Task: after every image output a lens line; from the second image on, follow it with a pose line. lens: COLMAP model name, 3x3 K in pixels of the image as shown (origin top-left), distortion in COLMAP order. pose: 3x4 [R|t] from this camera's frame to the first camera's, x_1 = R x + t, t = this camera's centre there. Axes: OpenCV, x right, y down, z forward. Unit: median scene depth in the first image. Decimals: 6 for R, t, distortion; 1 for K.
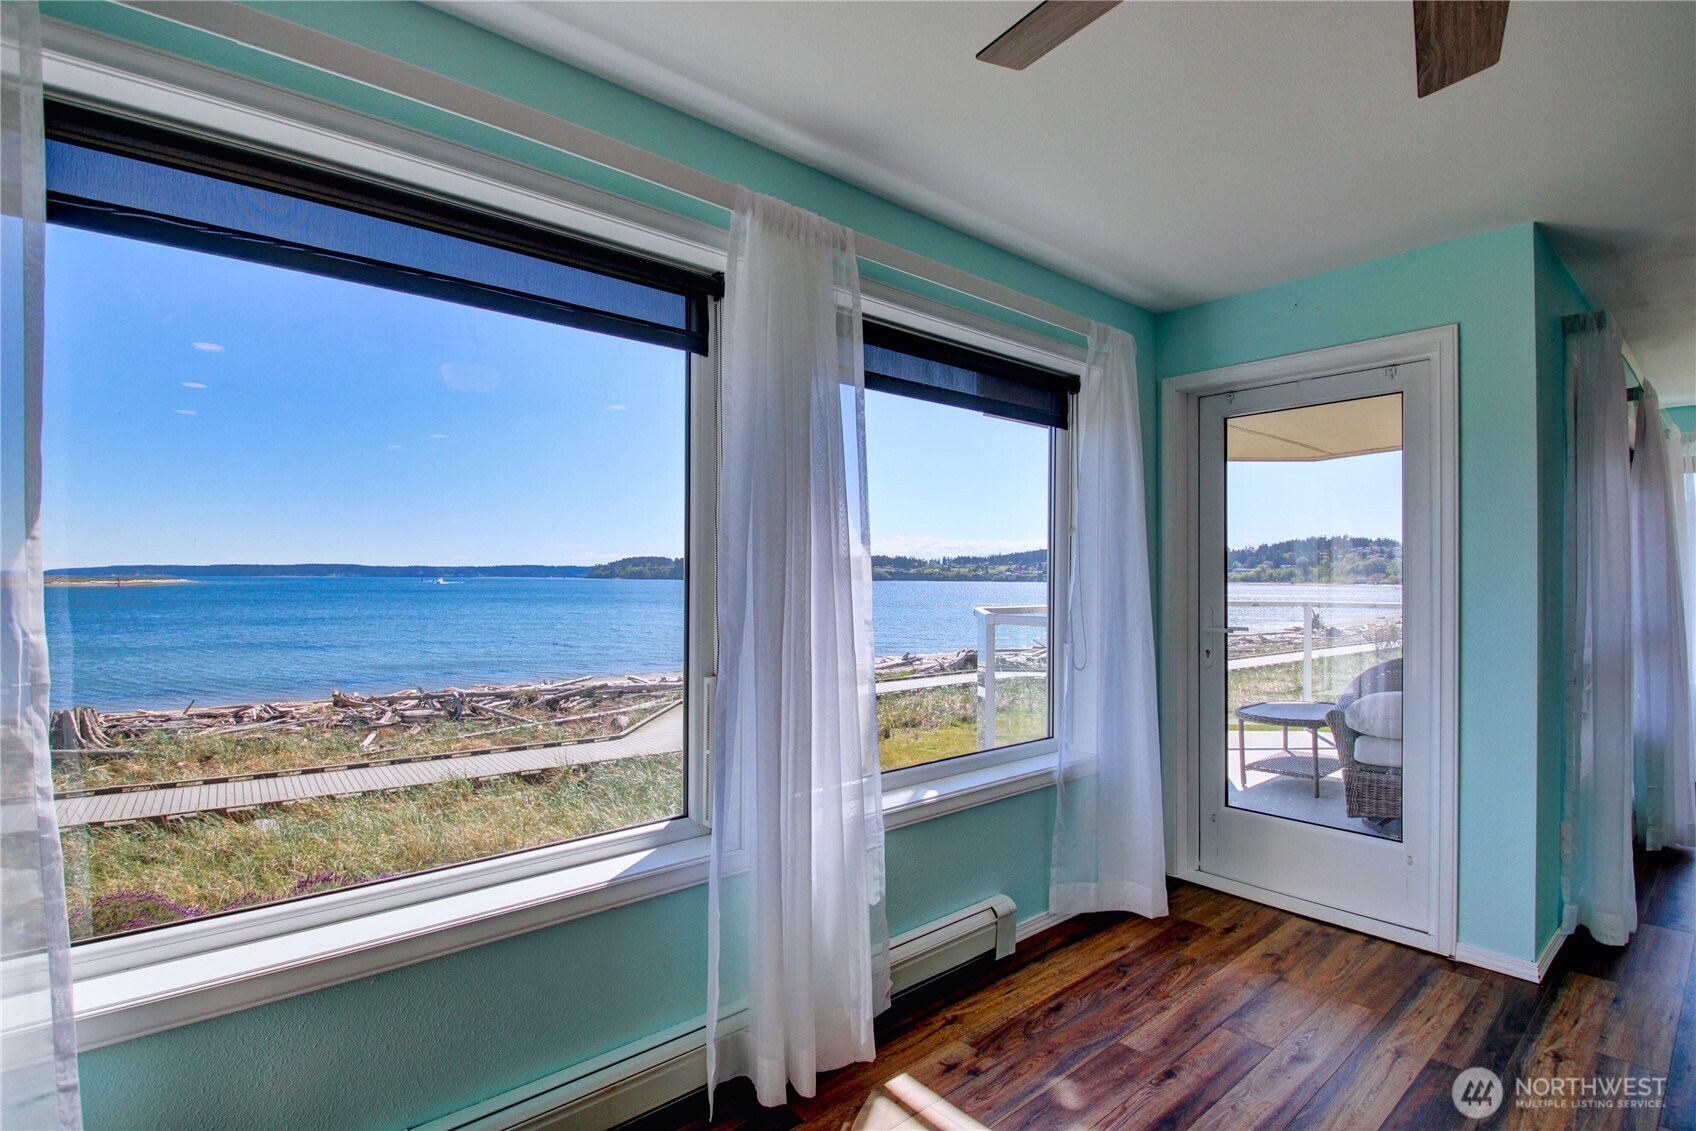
lens RADIAL K [[817.4, 0, 848.0], [0, 817.4, 565.5], [0, 0, 1]] dist [-0.002111, -0.014570]
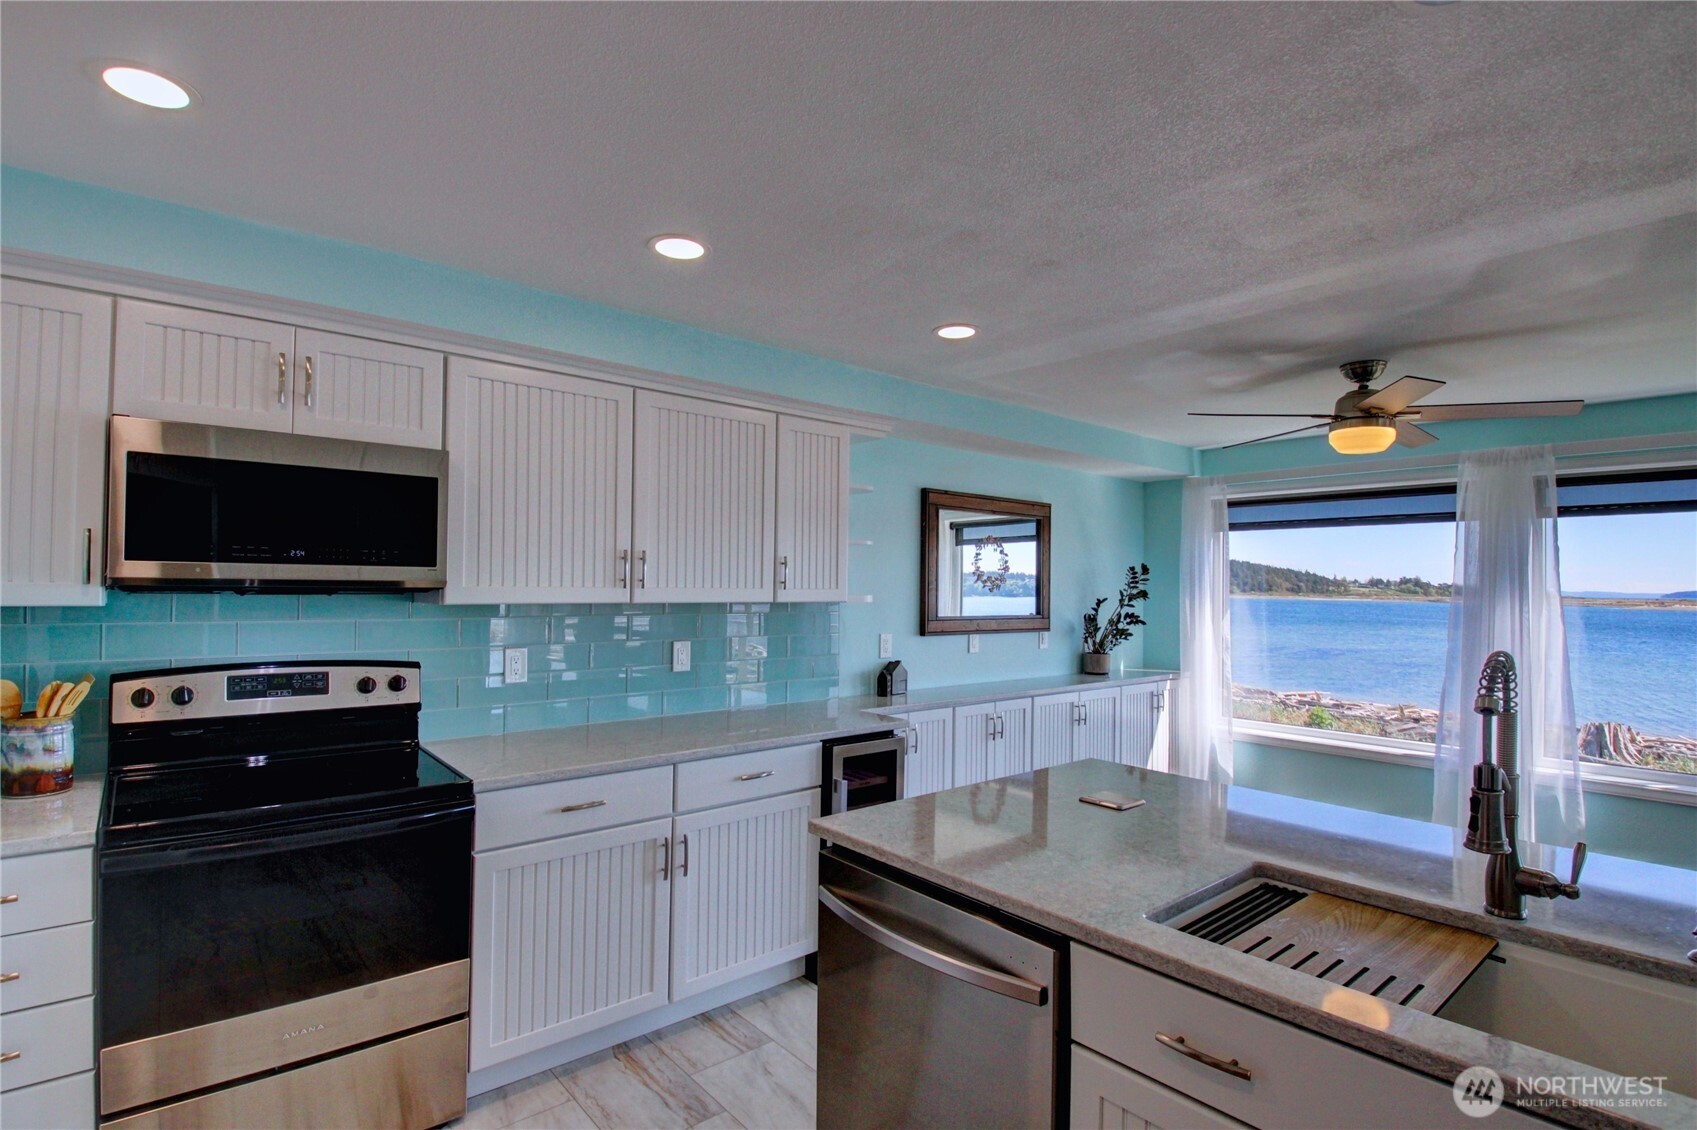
lens RADIAL K [[817.6, 0, 838.1], [0, 817.6, 574.2], [0, 0, 1]] dist [0.019775, -0.032720]
pose [[-0.018077, -0.017409, -0.999685, 0.147791], [0.000185, 0.999848, -0.017415, -0.007031], [0.999837, -0.000500, -0.018071, -0.034749]]
